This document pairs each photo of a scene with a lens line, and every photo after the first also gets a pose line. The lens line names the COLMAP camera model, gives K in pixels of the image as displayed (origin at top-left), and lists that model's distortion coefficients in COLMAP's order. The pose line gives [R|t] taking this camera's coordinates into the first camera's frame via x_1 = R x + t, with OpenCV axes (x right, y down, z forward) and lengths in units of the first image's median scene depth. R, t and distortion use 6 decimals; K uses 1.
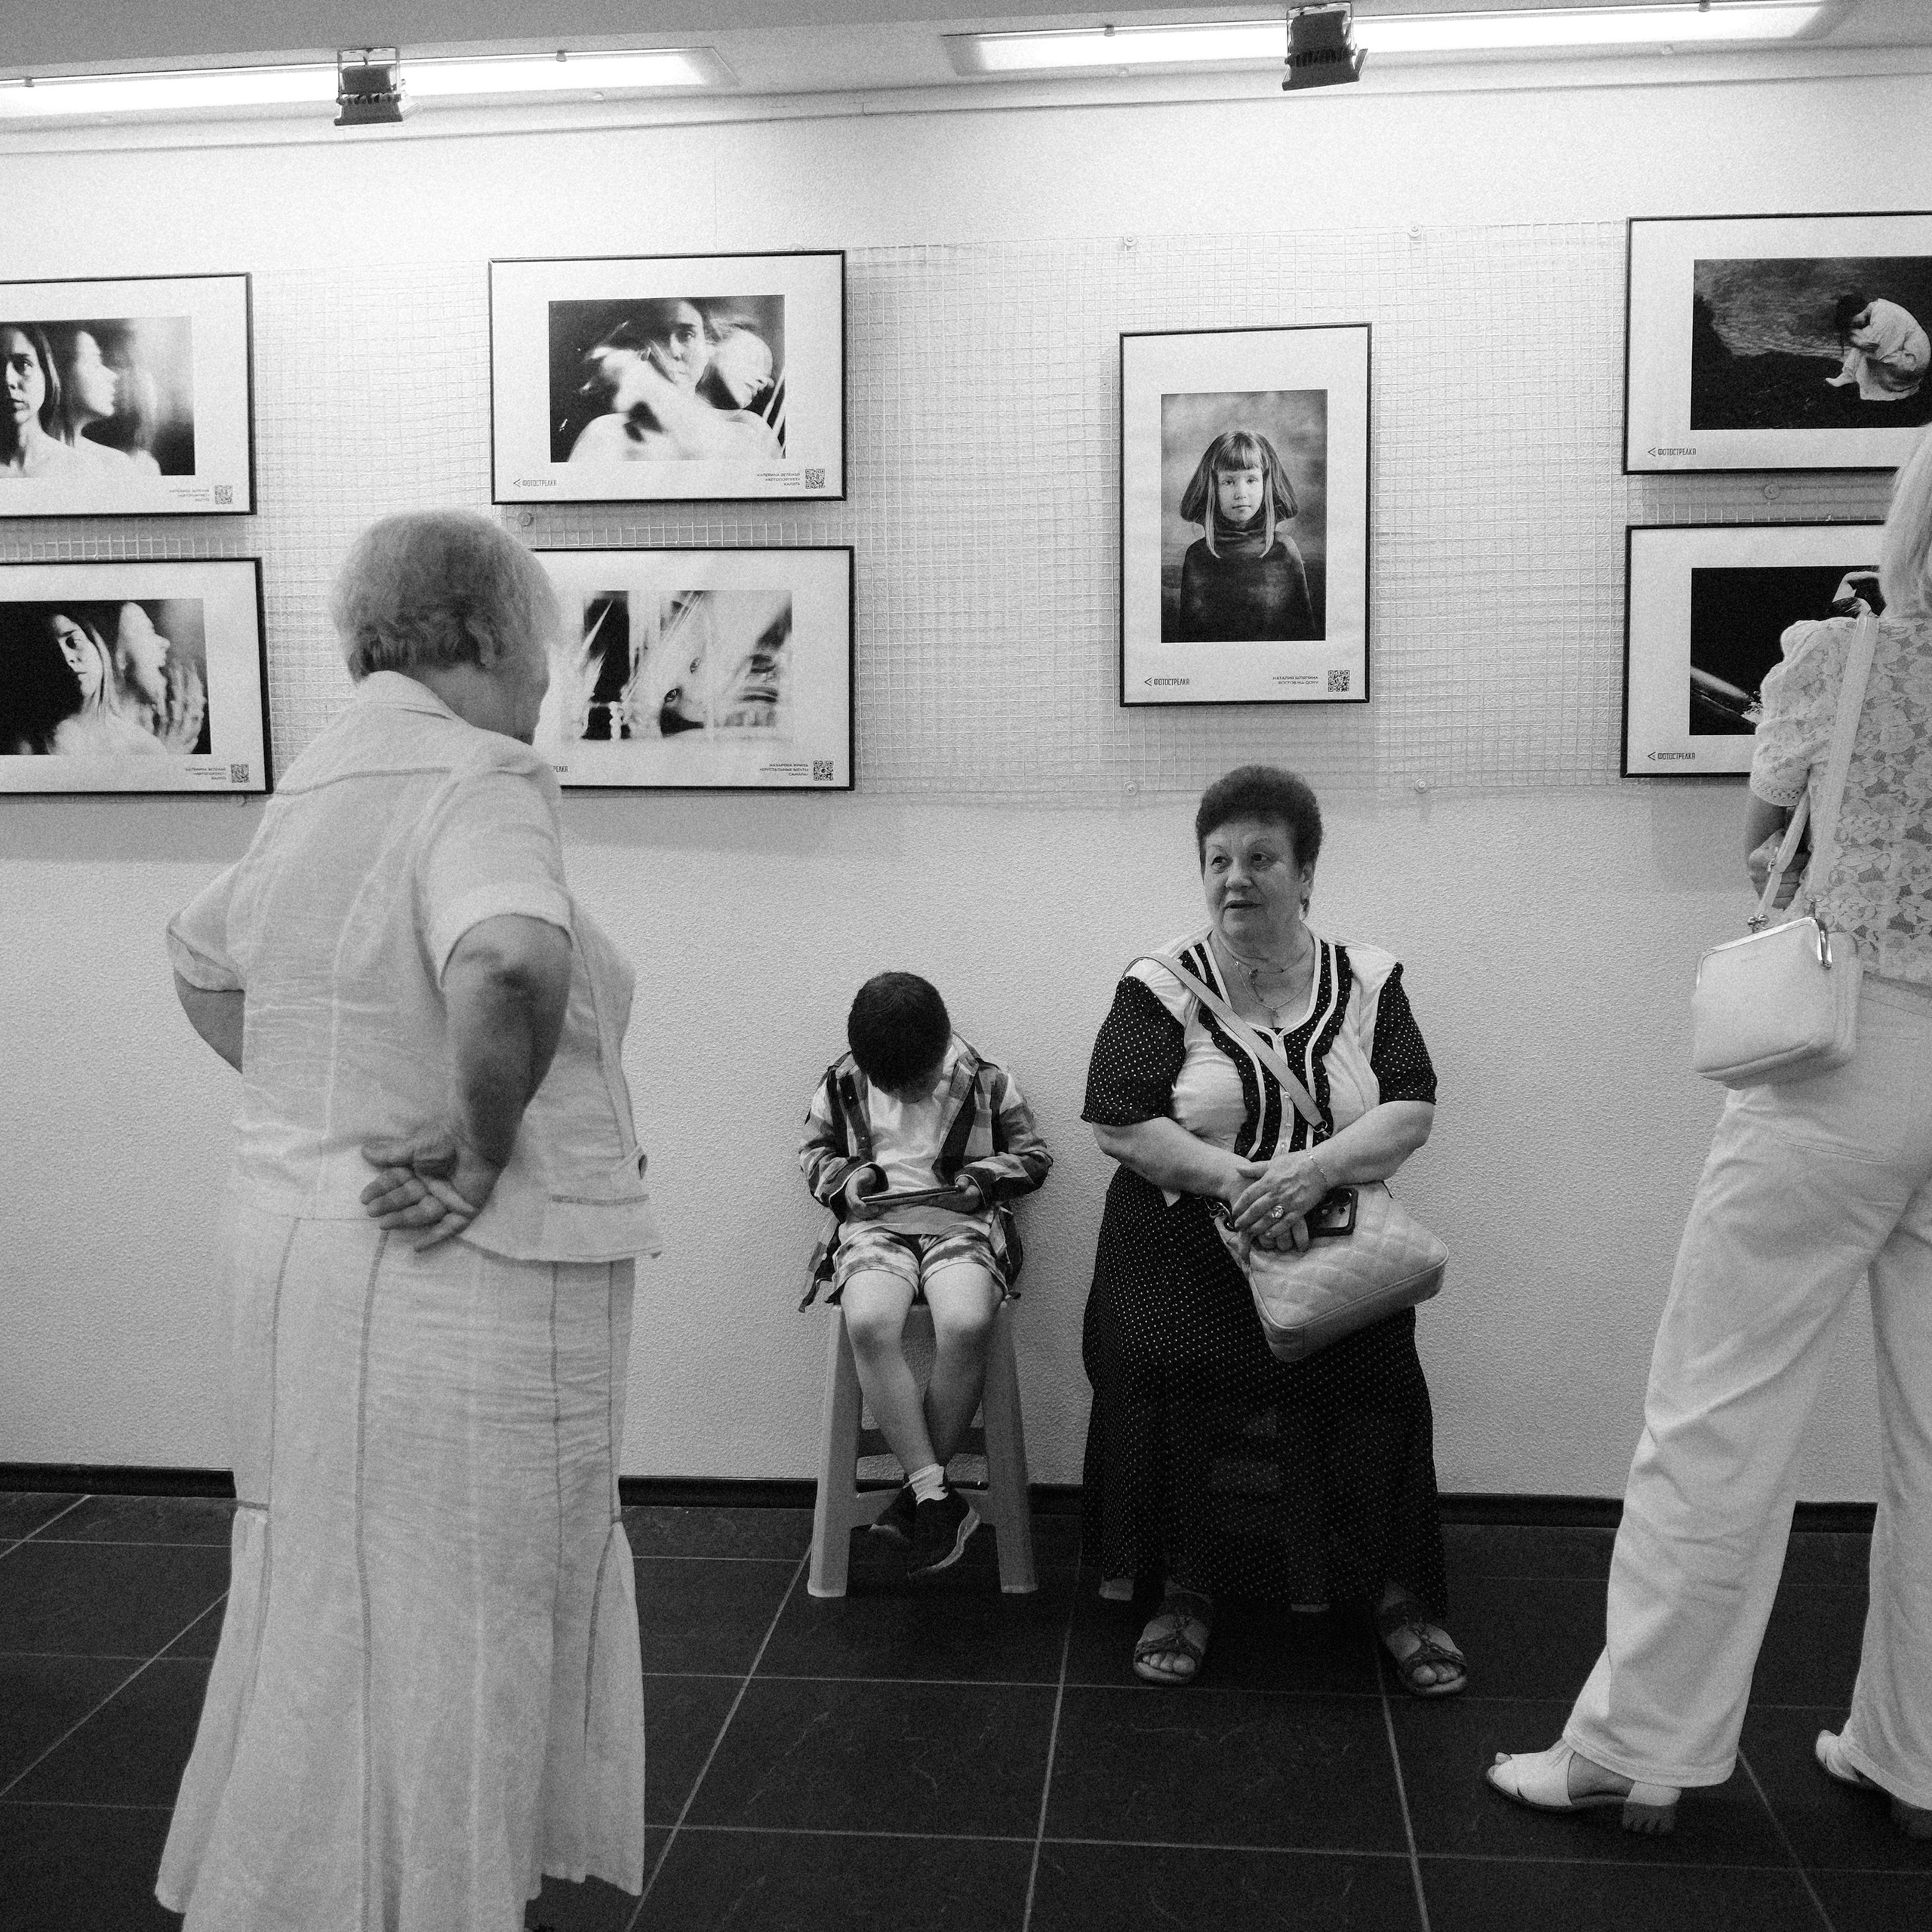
lens RADIAL K [[2251.0, 0, 962.1], [0, 2251.0, 968.5], [0, 0, 1]] dist [-0.007558, 0.000000]
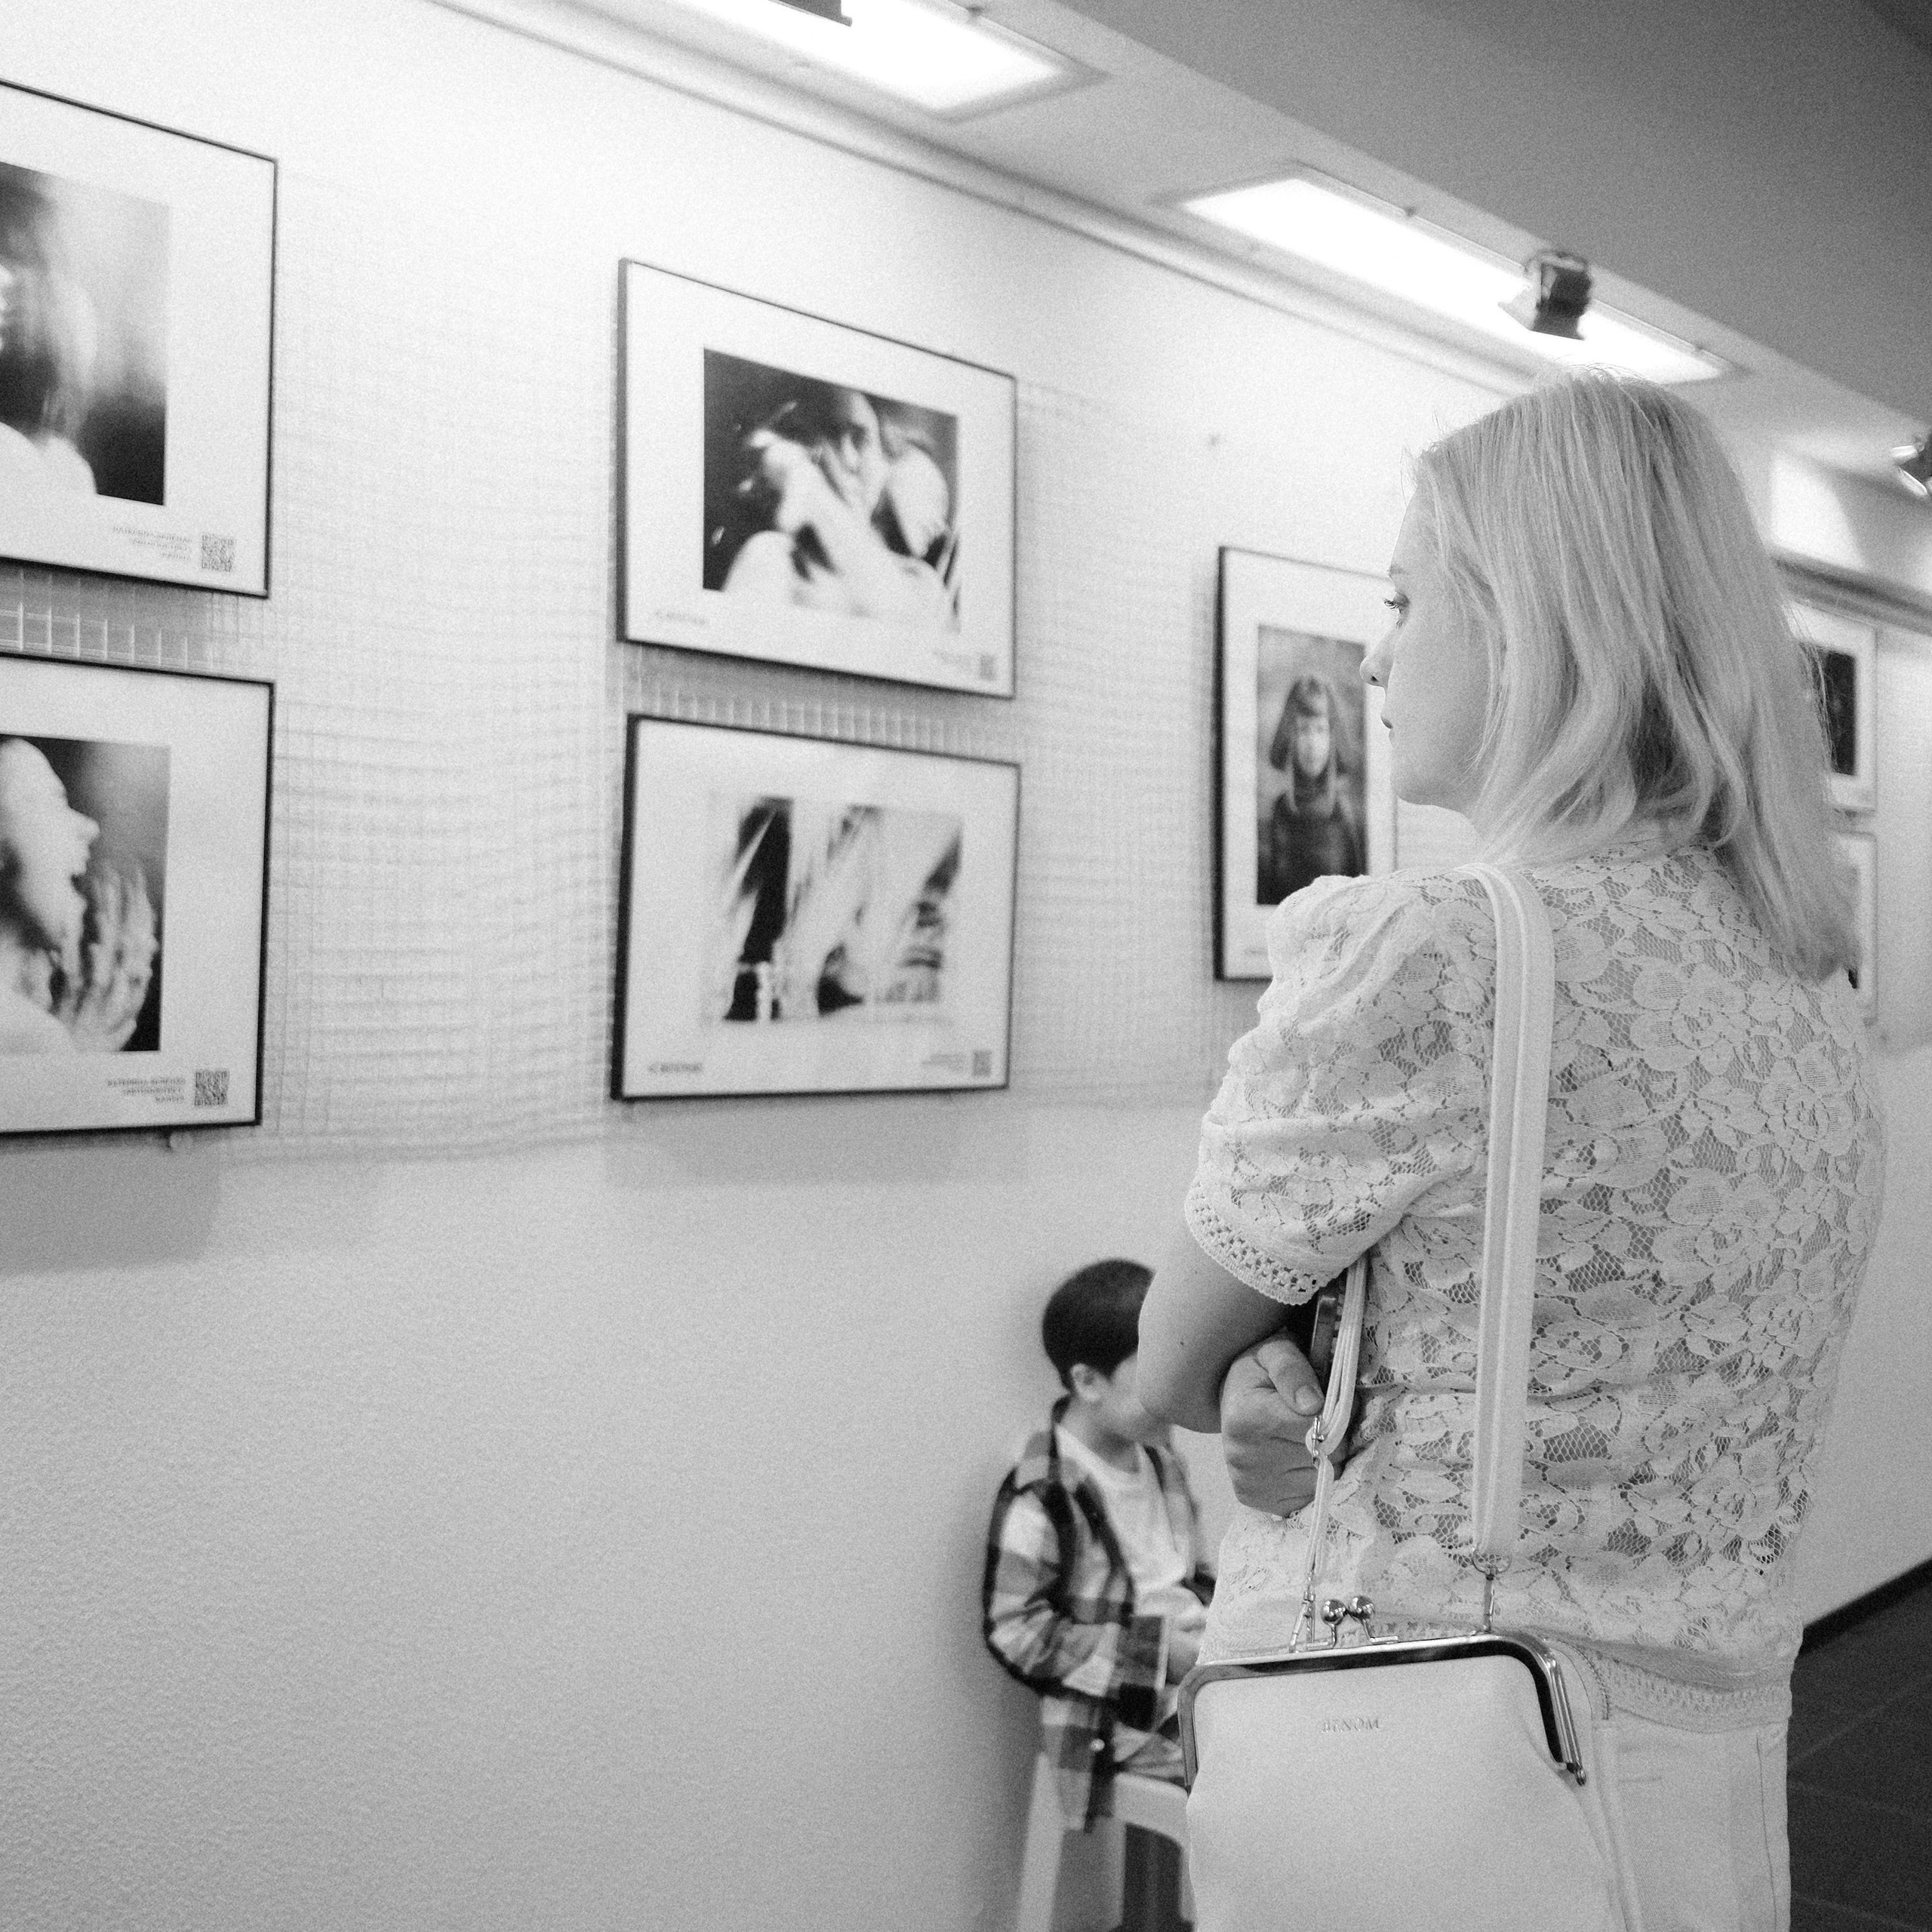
lens RADIAL K [[2251.0, 0, 965.8], [0, 2251.0, 960.3], [0, 0, 1]] dist [-0.007558, 0.000000]
pose [[0.600531, 0.018018, 0.799398, -0.646160], [0.072998, 0.994336, -0.077251, -0.065395], [-0.796262, 0.104746, 0.595815, 0.569592]]
